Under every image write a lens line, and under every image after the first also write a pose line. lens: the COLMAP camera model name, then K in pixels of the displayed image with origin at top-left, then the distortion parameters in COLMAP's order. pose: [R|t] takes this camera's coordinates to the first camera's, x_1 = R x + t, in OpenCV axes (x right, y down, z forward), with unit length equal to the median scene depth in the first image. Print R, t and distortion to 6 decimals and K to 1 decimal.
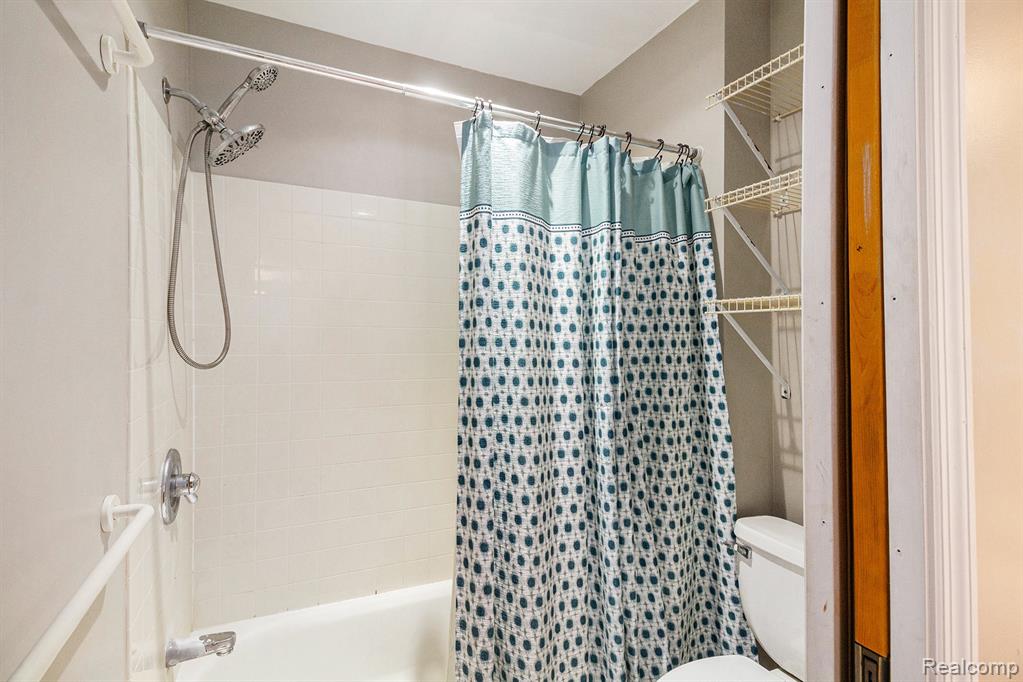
lens RADIAL K [[492.3, 0, 508.5], [0, 492.3, 327.6], [0, 0, 1]] dist [0.000183, -0.000227]
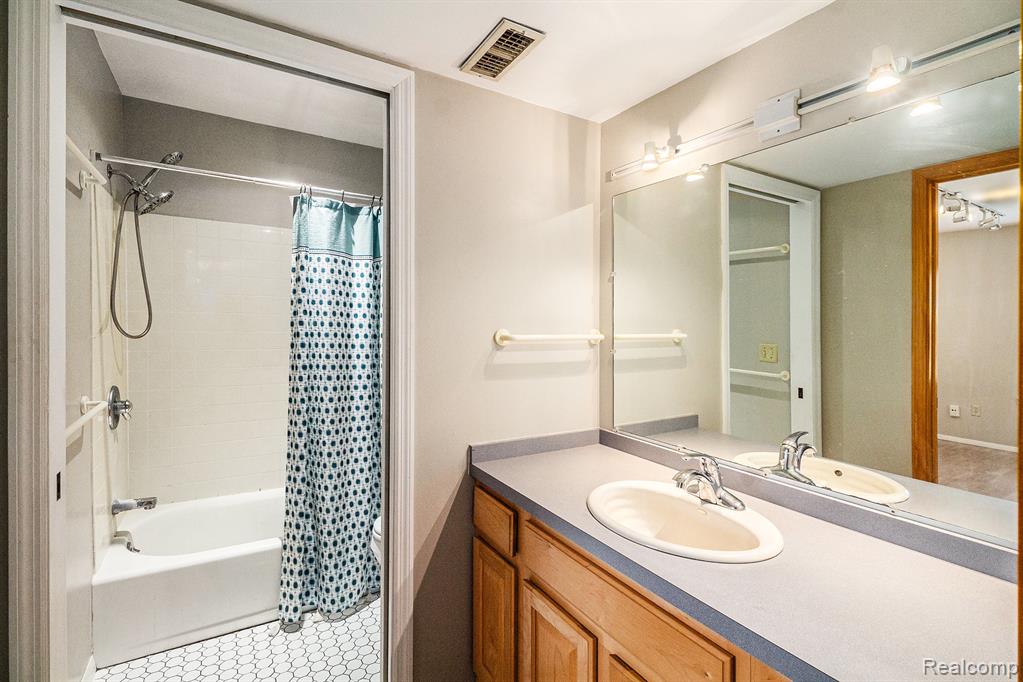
lens RADIAL K [[462.5, 0, 512.1], [0, 462.5, 324.3], [0, 0, 1]] dist [0.000064, -0.000261]
pose [[0.993854, 0.004843, 0.110595, 0.498923], [-0.007386, 0.999717, 0.022592, -0.010566], [-0.110454, -0.023270, 0.993609, -0.727045]]
